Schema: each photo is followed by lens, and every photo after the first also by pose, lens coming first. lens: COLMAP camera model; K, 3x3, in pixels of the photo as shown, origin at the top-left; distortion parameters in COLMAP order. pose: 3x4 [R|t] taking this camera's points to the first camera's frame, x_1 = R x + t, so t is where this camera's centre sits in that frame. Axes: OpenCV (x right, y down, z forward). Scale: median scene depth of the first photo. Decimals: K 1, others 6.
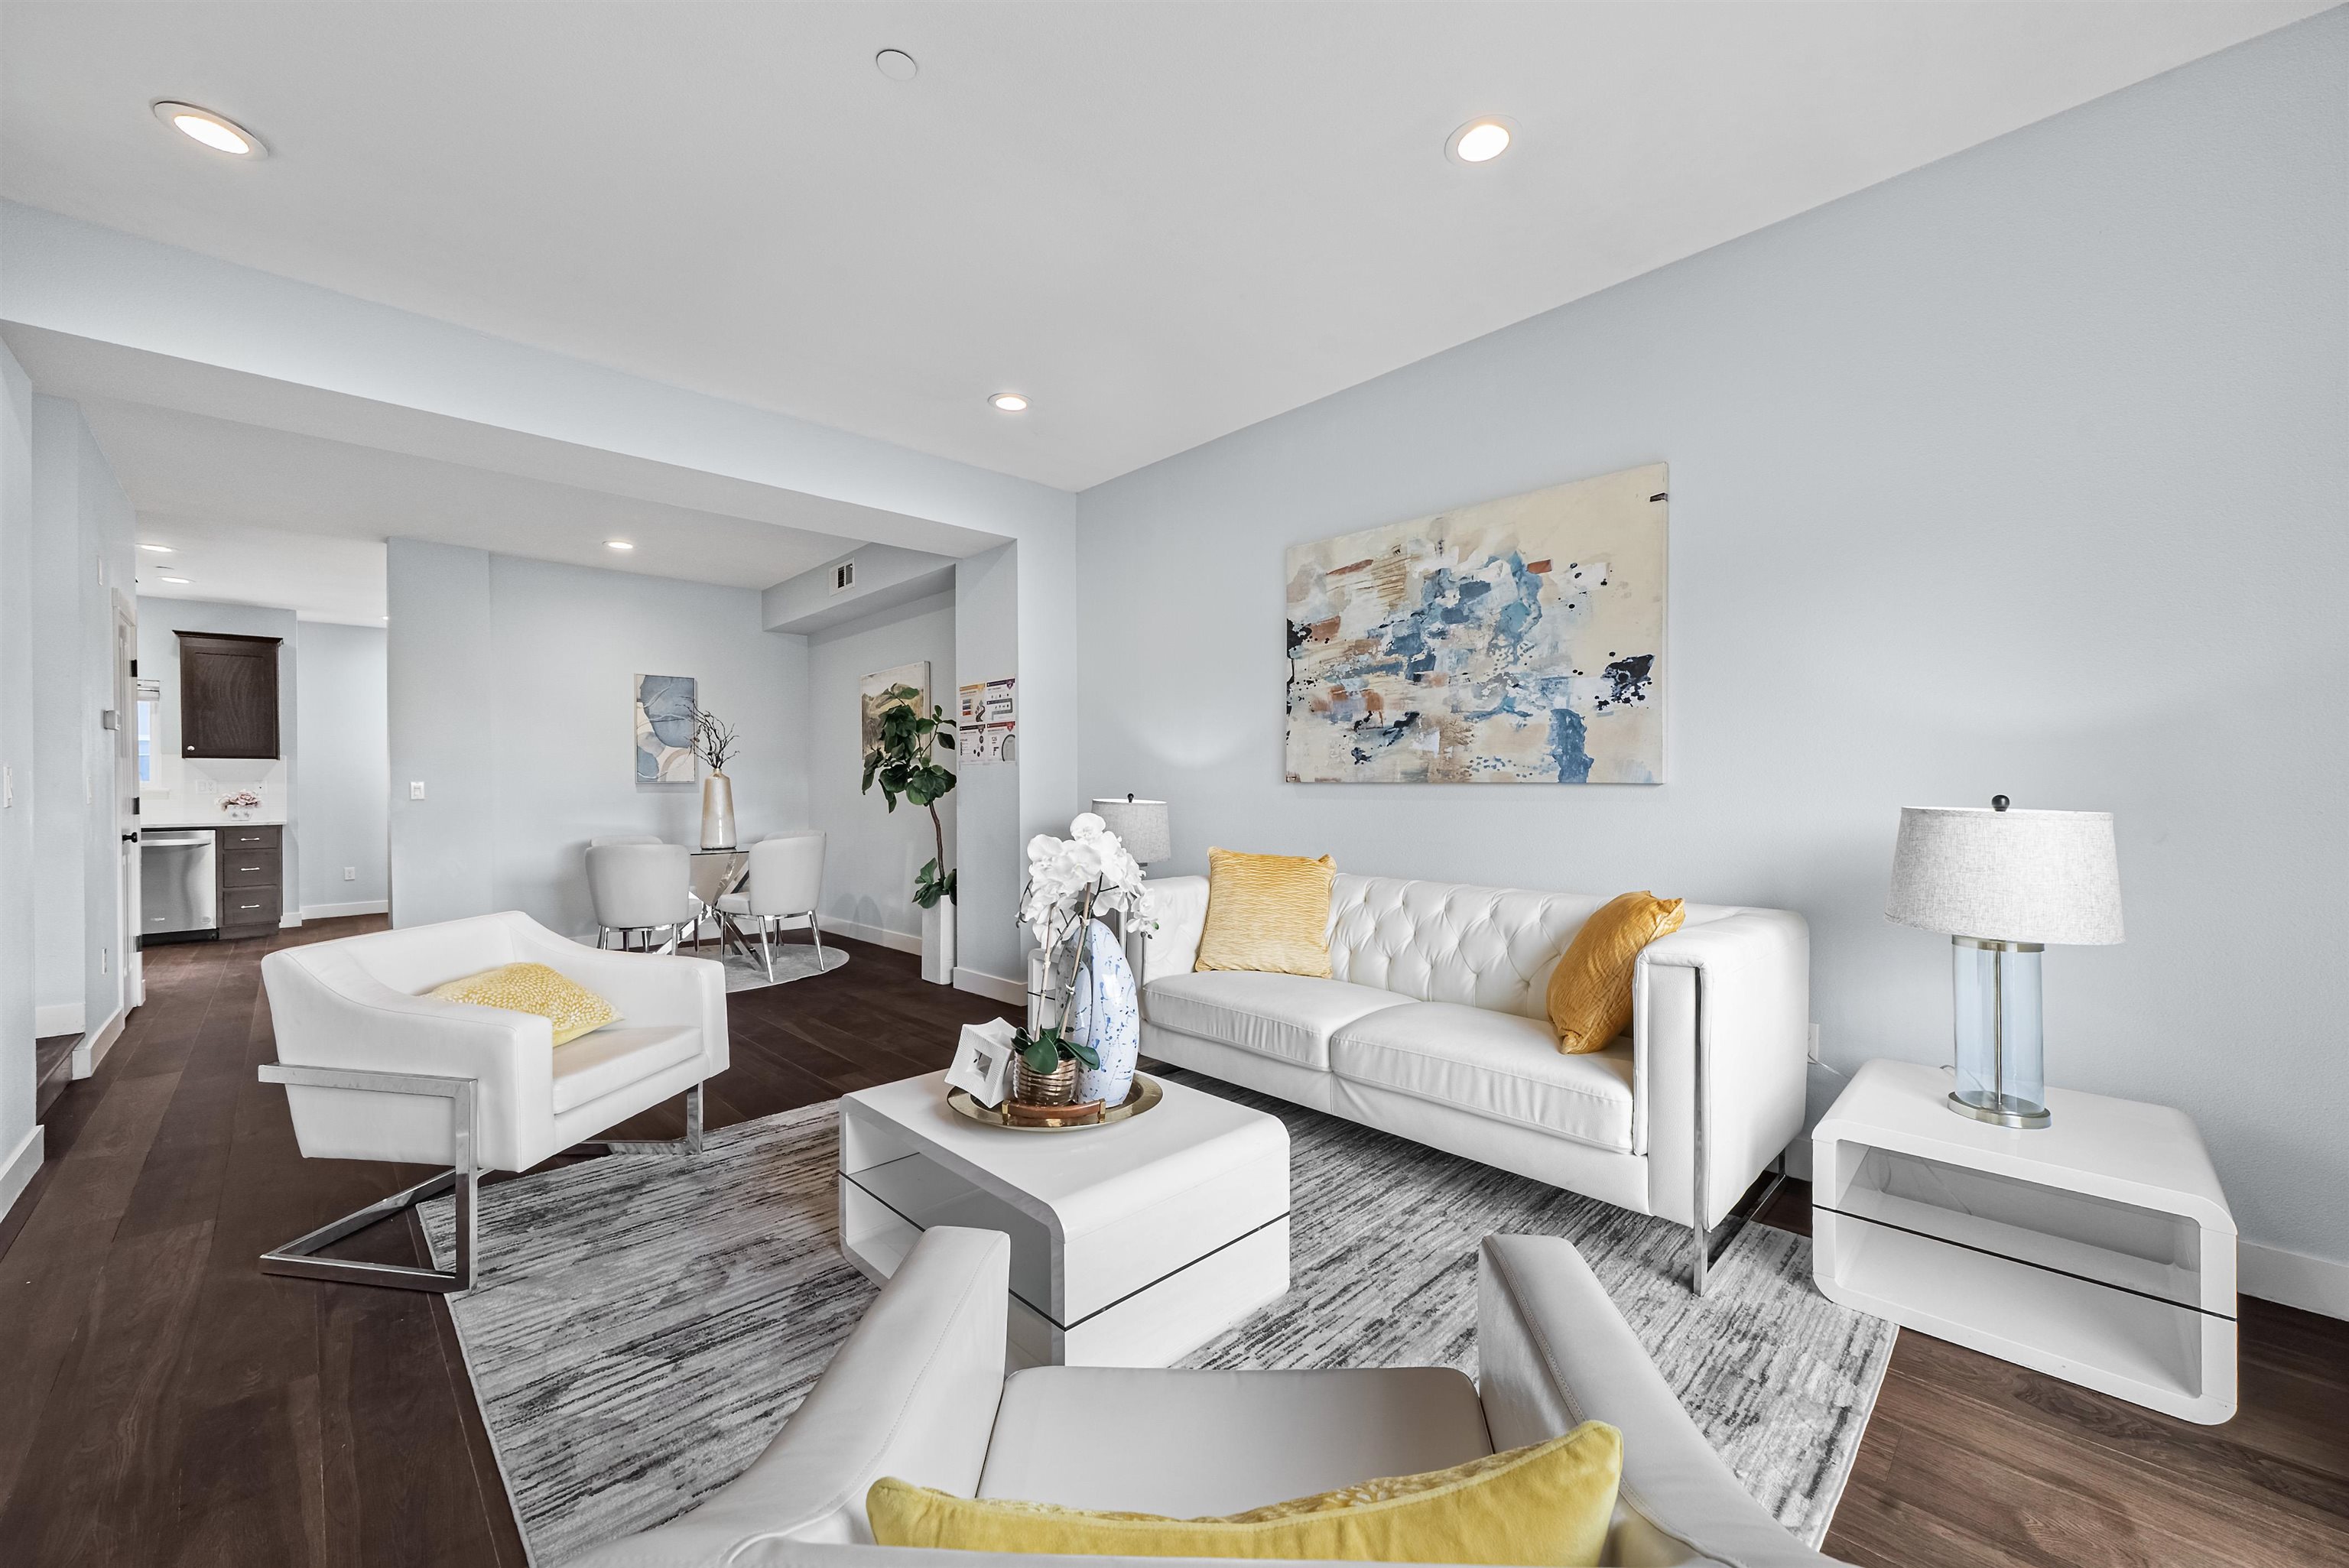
lens RADIAL K [[916.7, 0, 1189.0], [0, 916.7, 790.2], [0, 0, 1]] dist [0.002338, 0.001000]
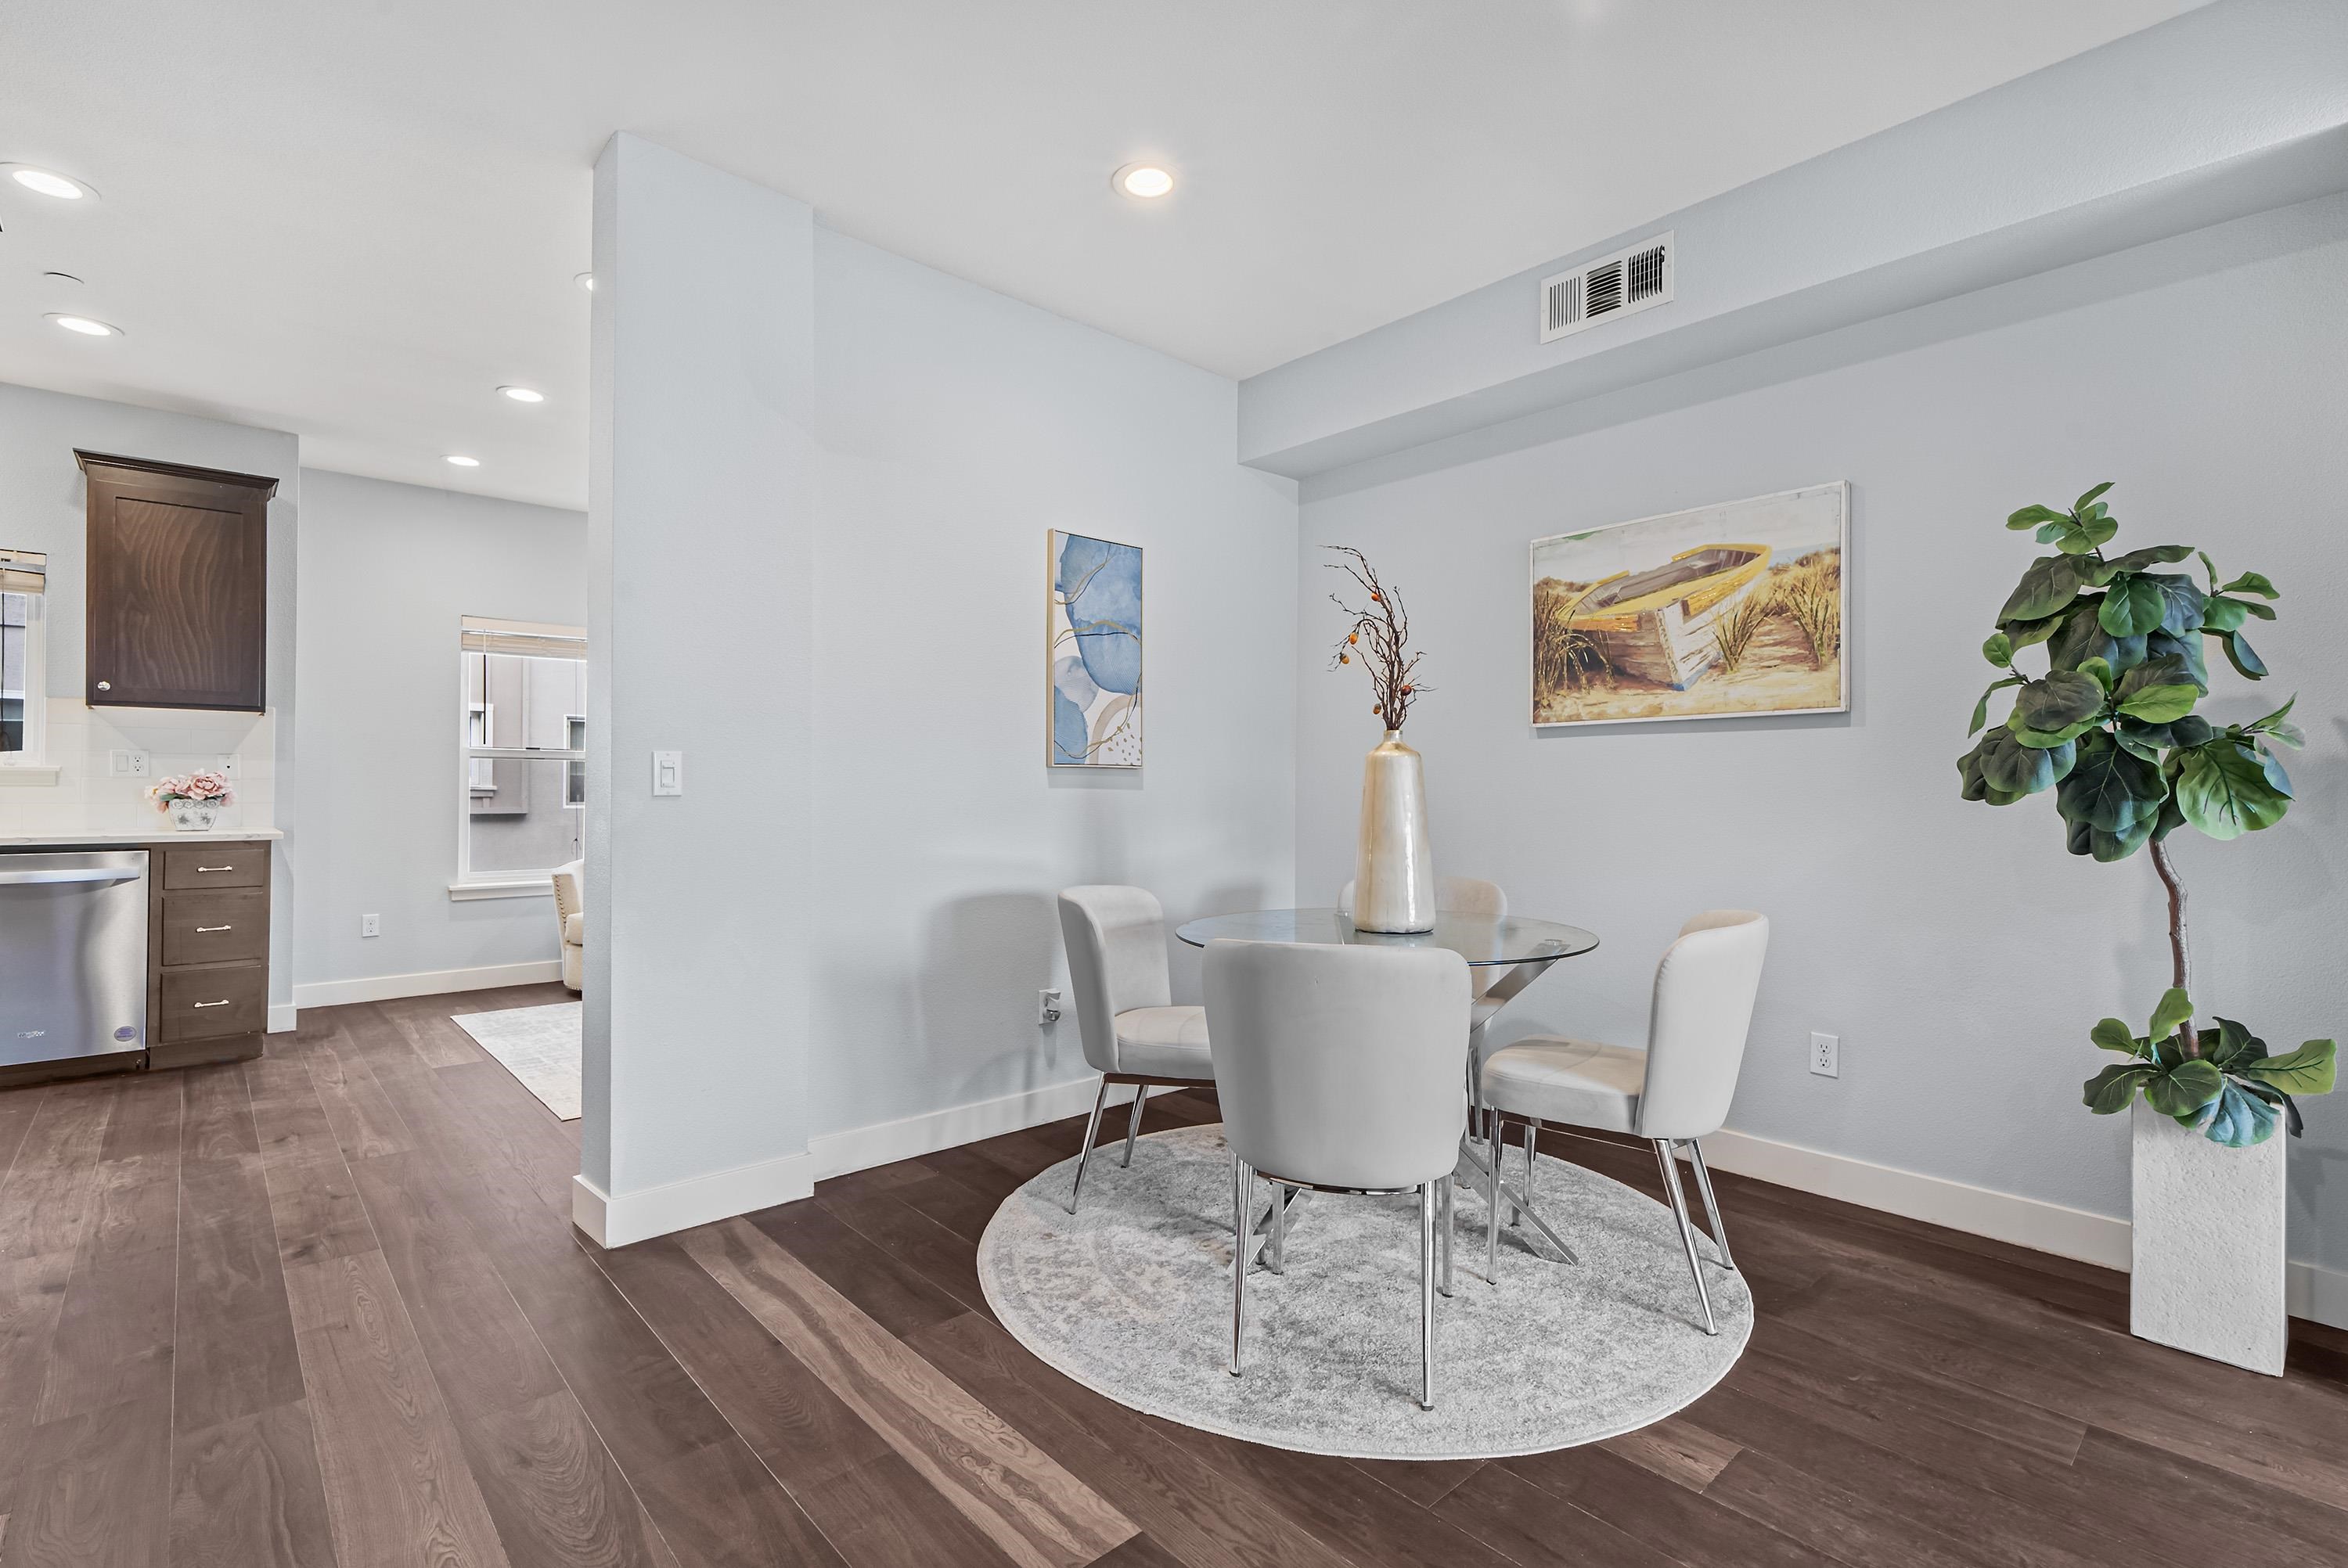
lens RADIAL K [[1083.1, 0, 1197.9], [0, 1083.1, 780.0], [0, 0, 1]] dist [0.005102, 0.001862]
pose [[0.999488, 0.015532, -0.027957, -0.861928], [-0.015871, 0.999802, -0.011968, 0.006578], [0.027766, 0.012406, 0.999537, 0.774995]]
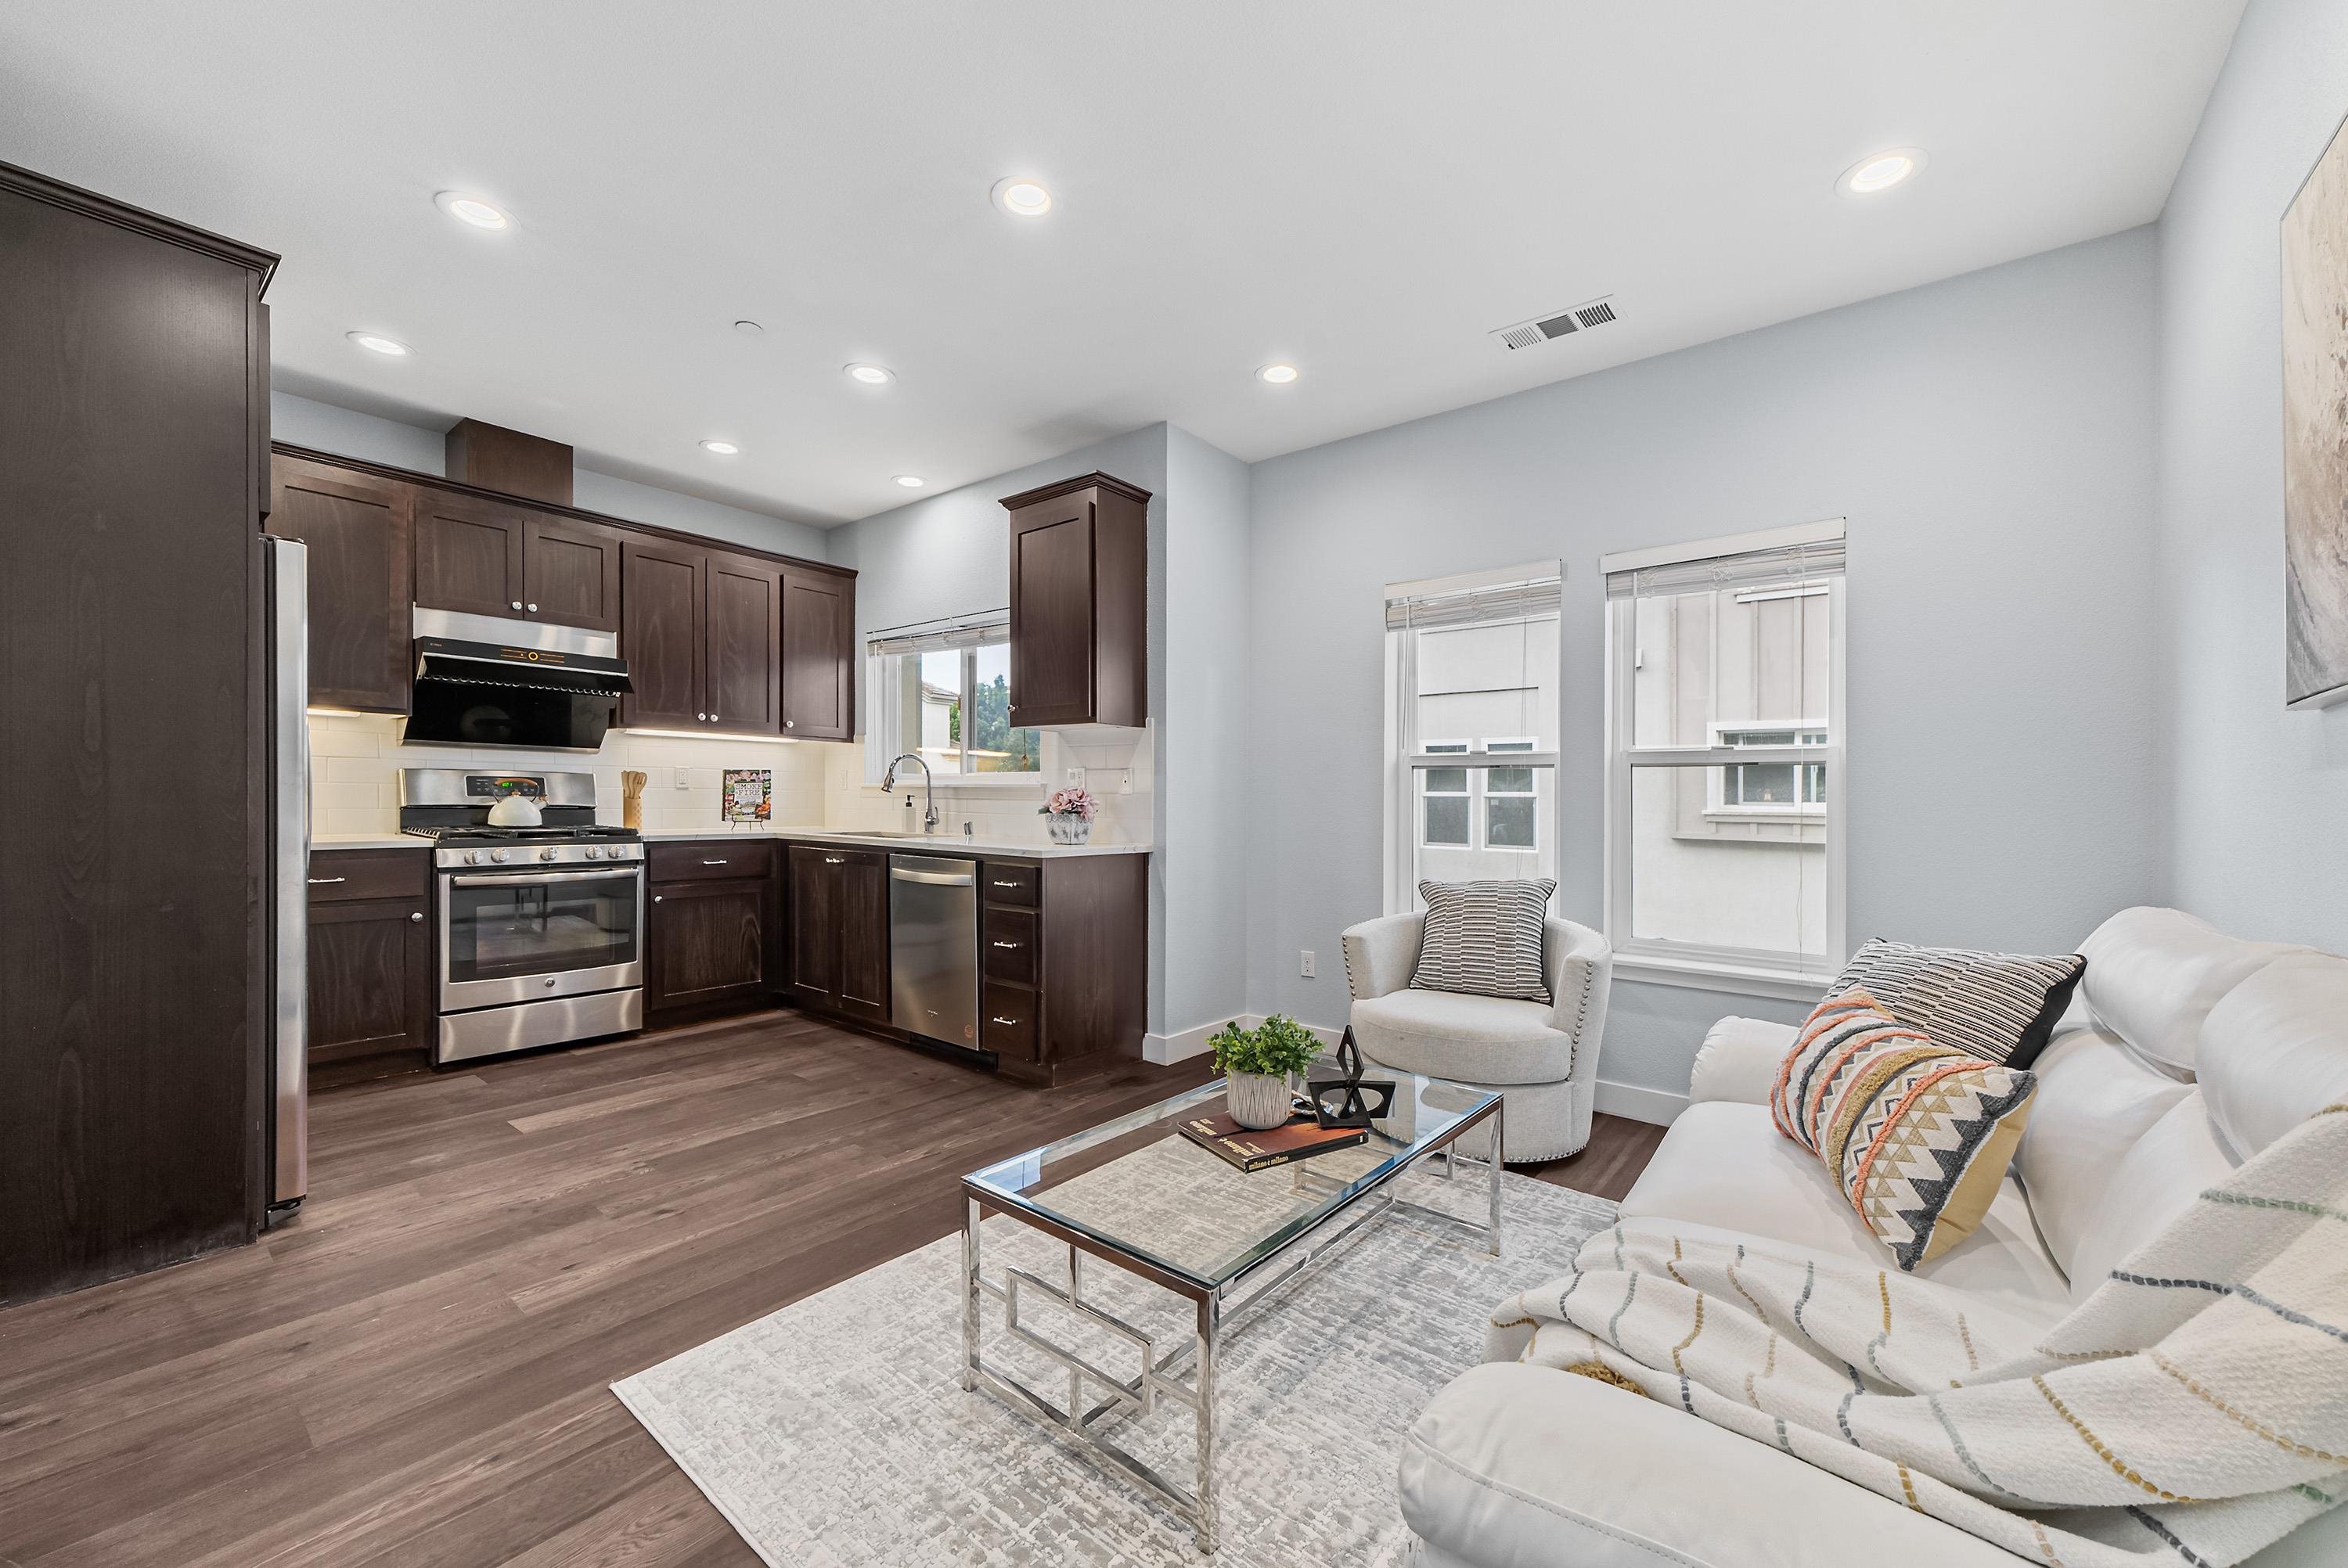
lens RADIAL K [[916.2, 0, 1180.2], [0, 916.2, 825.0], [0, 0, 1]] dist [0.002338, 0.001000]
pose [[0.118596, 0.041868, -0.992059, -0.966561], [-0.020439, 0.999002, 0.039718, 0.000921], [0.992732, 0.015566, 0.119334, 1.884147]]
